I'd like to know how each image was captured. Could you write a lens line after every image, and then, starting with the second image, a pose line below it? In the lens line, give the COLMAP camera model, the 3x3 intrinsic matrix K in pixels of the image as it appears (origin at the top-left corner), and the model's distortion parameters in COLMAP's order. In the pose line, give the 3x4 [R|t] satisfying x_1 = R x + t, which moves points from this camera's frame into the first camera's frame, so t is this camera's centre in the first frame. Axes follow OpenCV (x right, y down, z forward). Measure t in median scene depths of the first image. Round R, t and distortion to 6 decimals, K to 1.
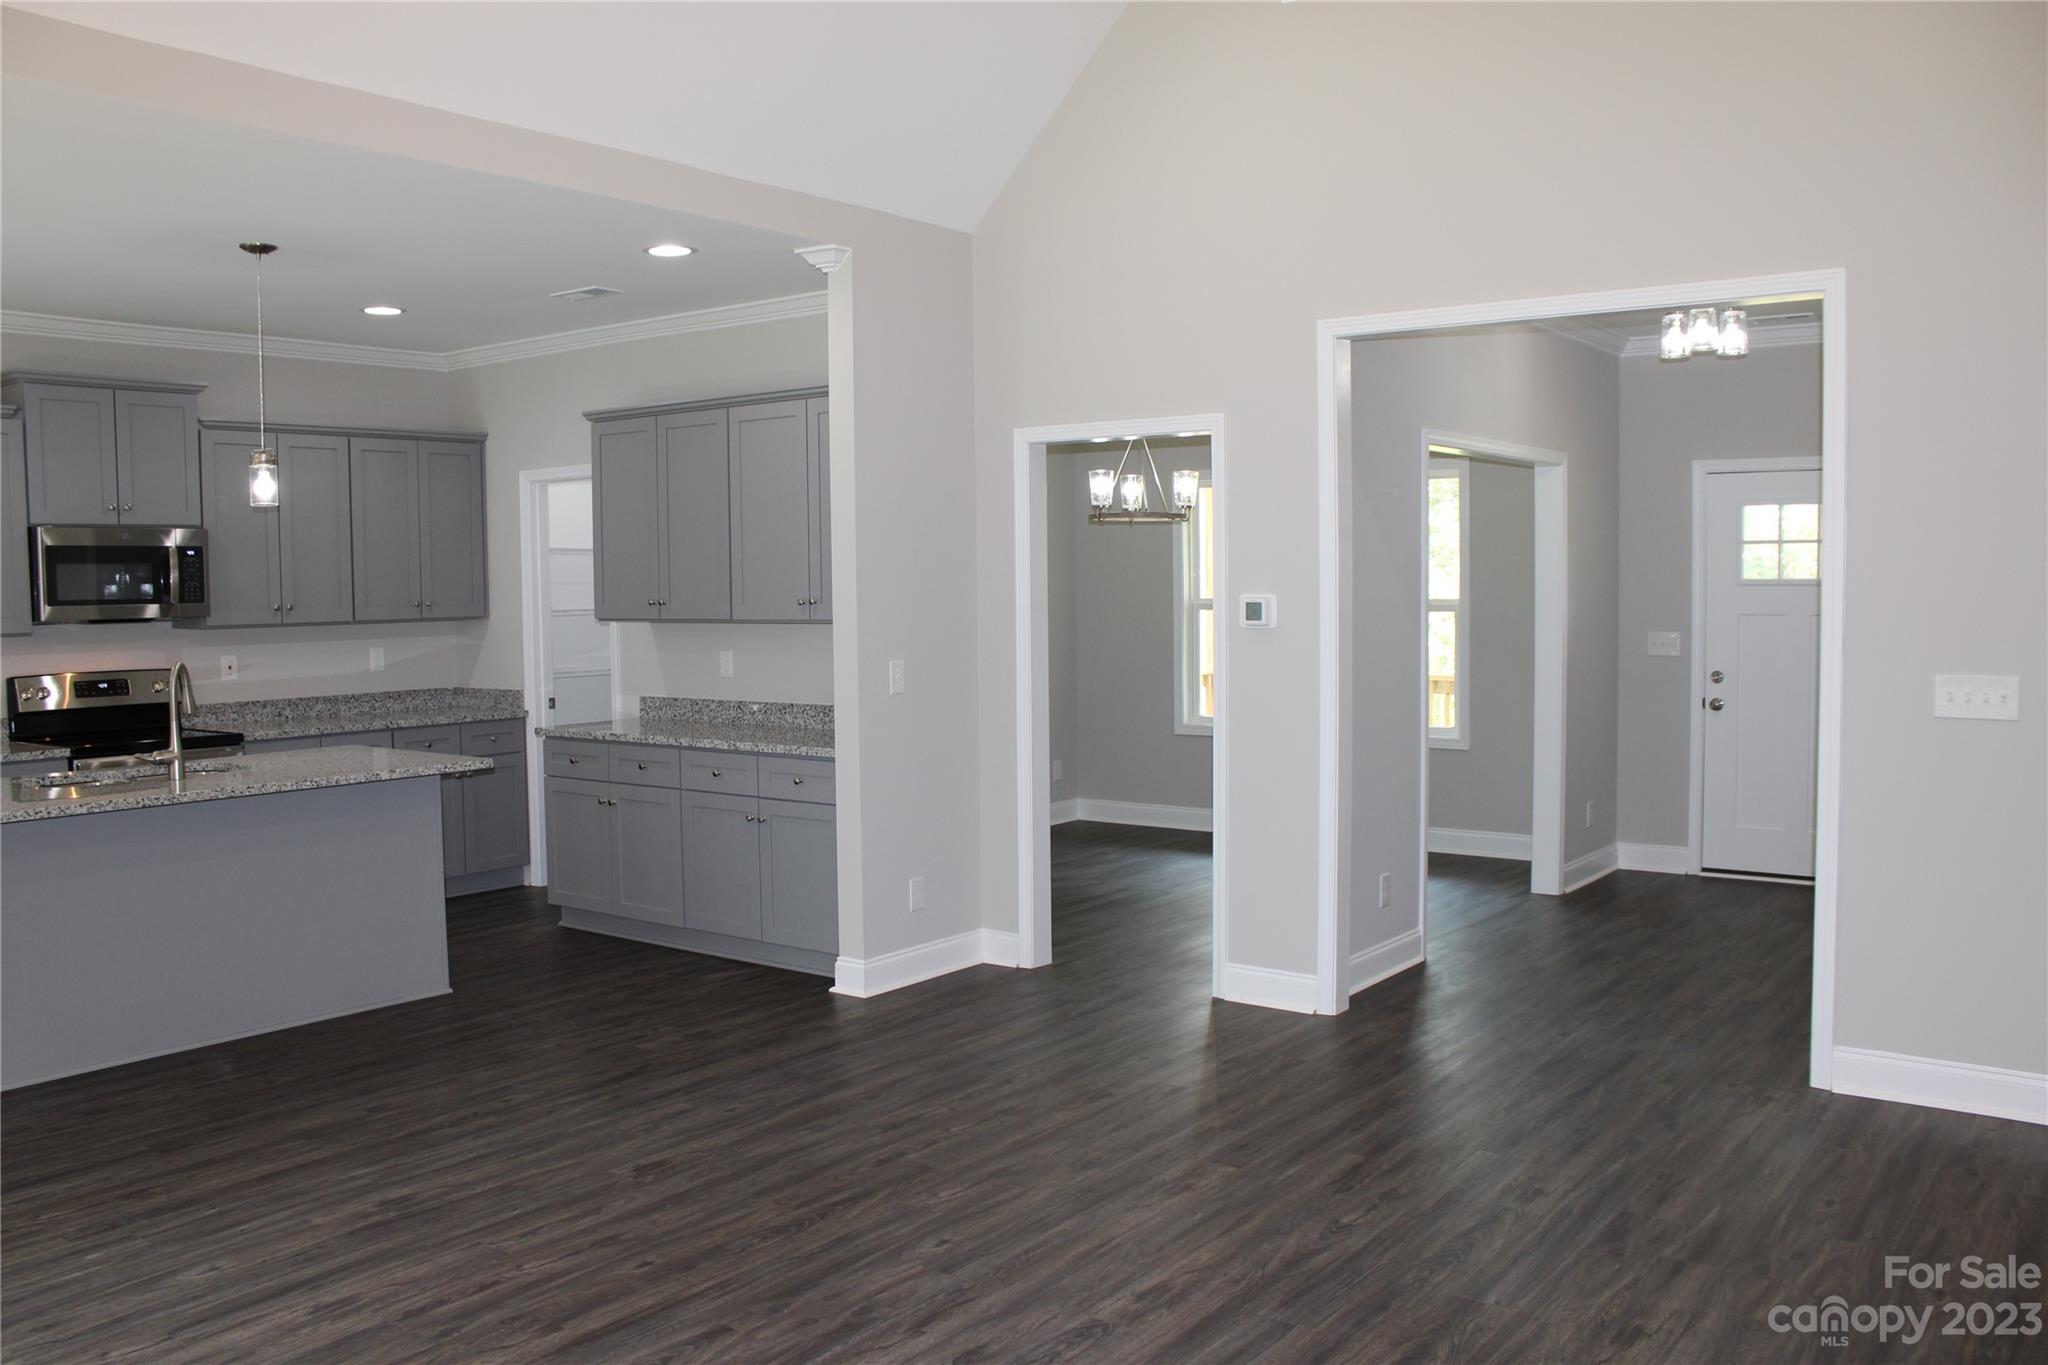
lens RADIAL K [[1719.9, 0, 1024.0], [0, 1719.9, 682.5], [0, 0, 1]] dist [-0.174171, 0.160109]
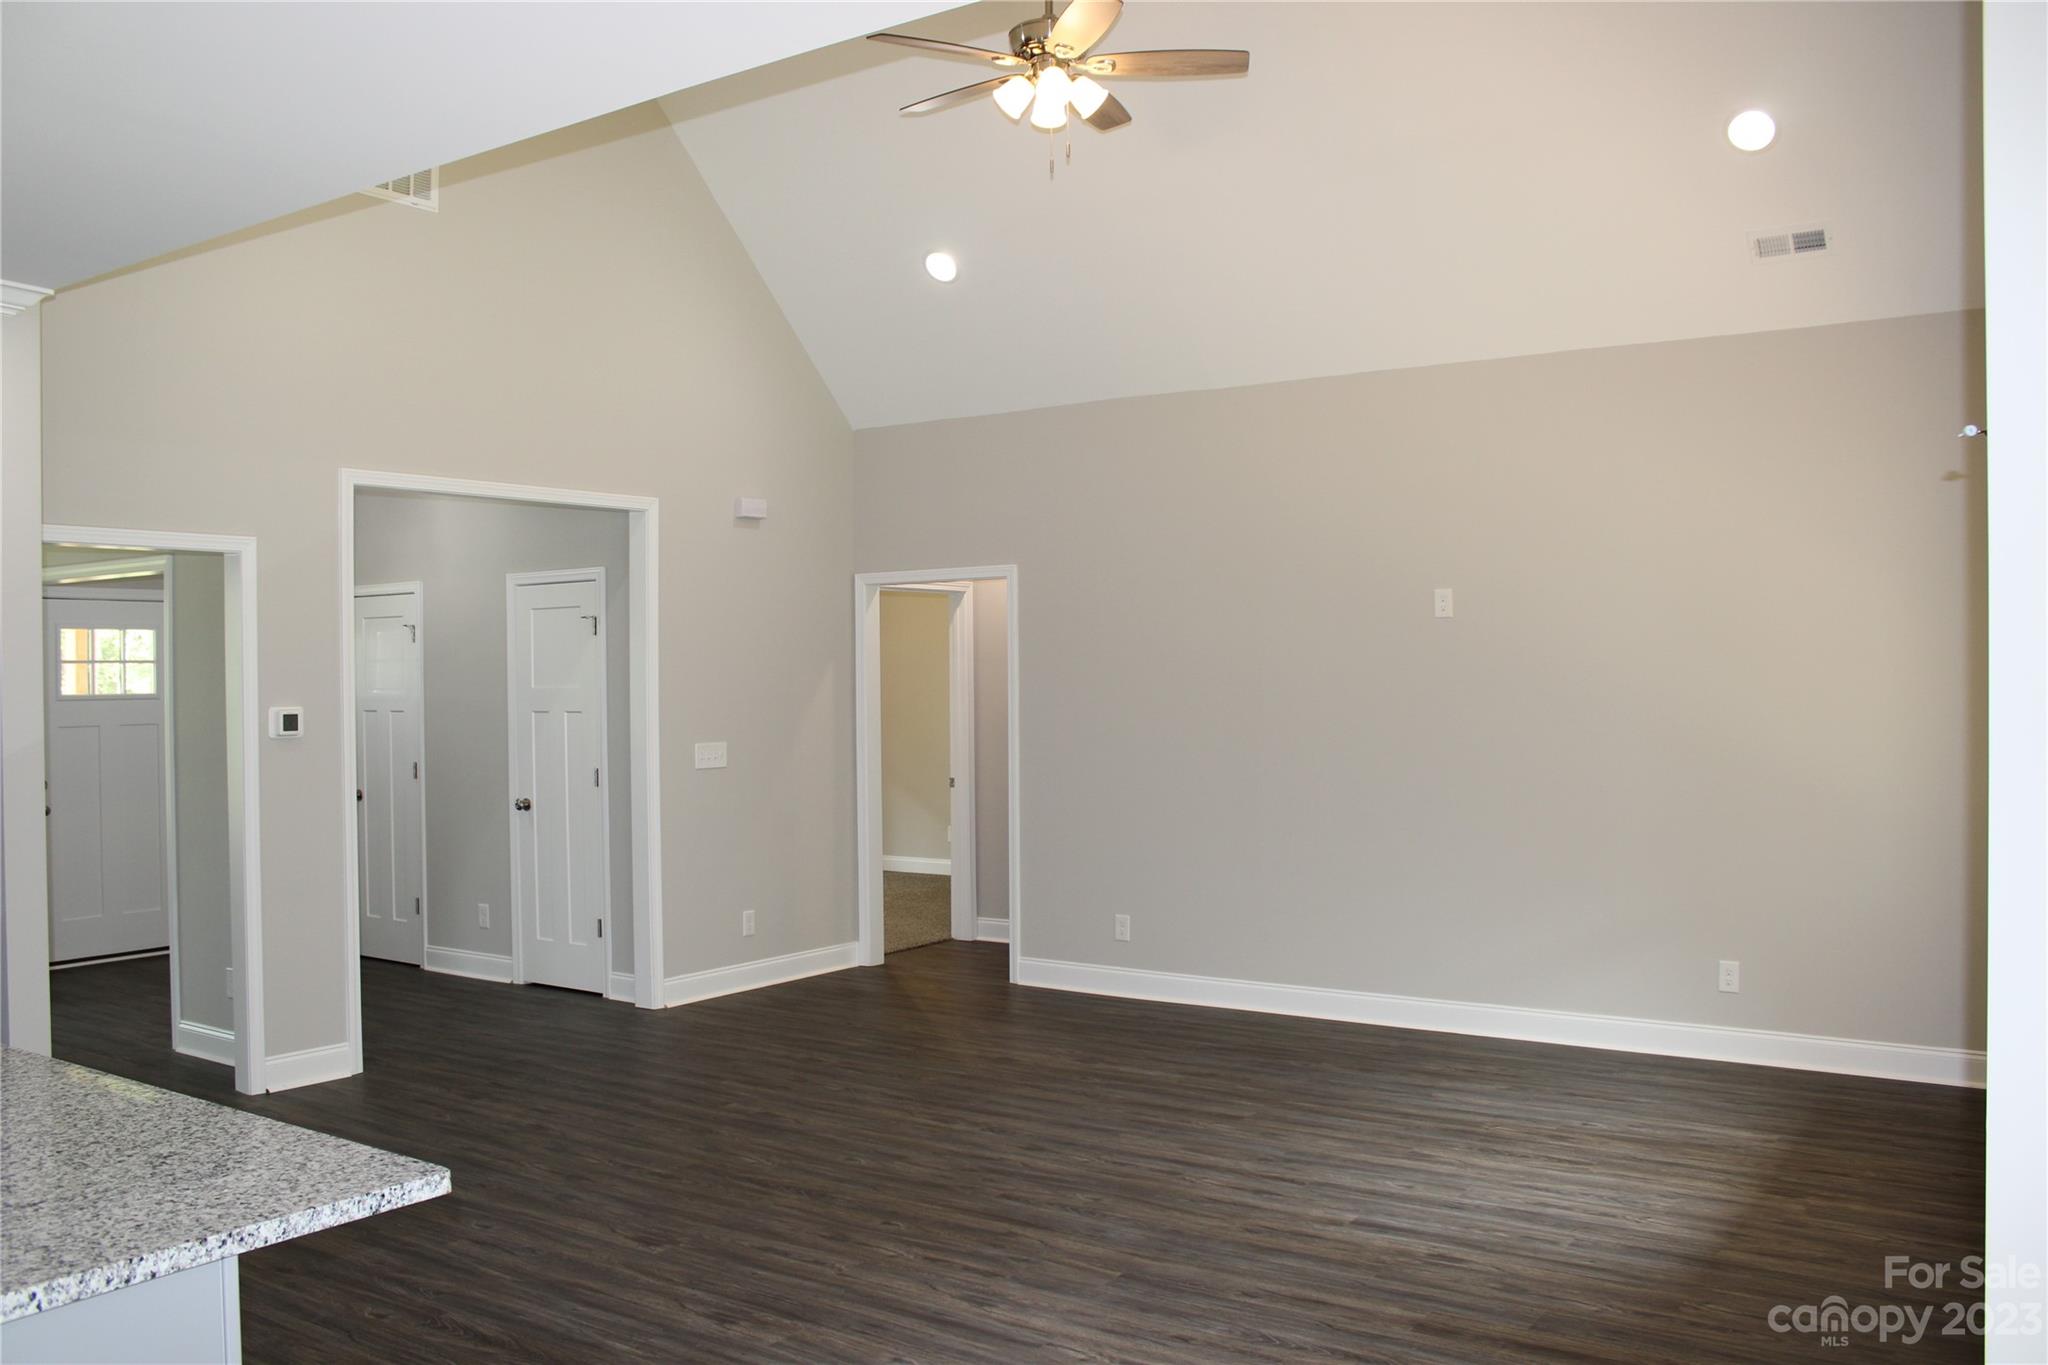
lens RADIAL K [[1719.9, 0, 1024.0], [0, 1719.9, 682.5], [0, 0, 1]] dist [-0.174171, 0.160109]
pose [[-0.051012, 0.006883, 0.998674, -0.853150], [0.071299, 0.997450, -0.003233, -0.026790], [-0.996150, 0.071040, -0.051373, 0.529882]]
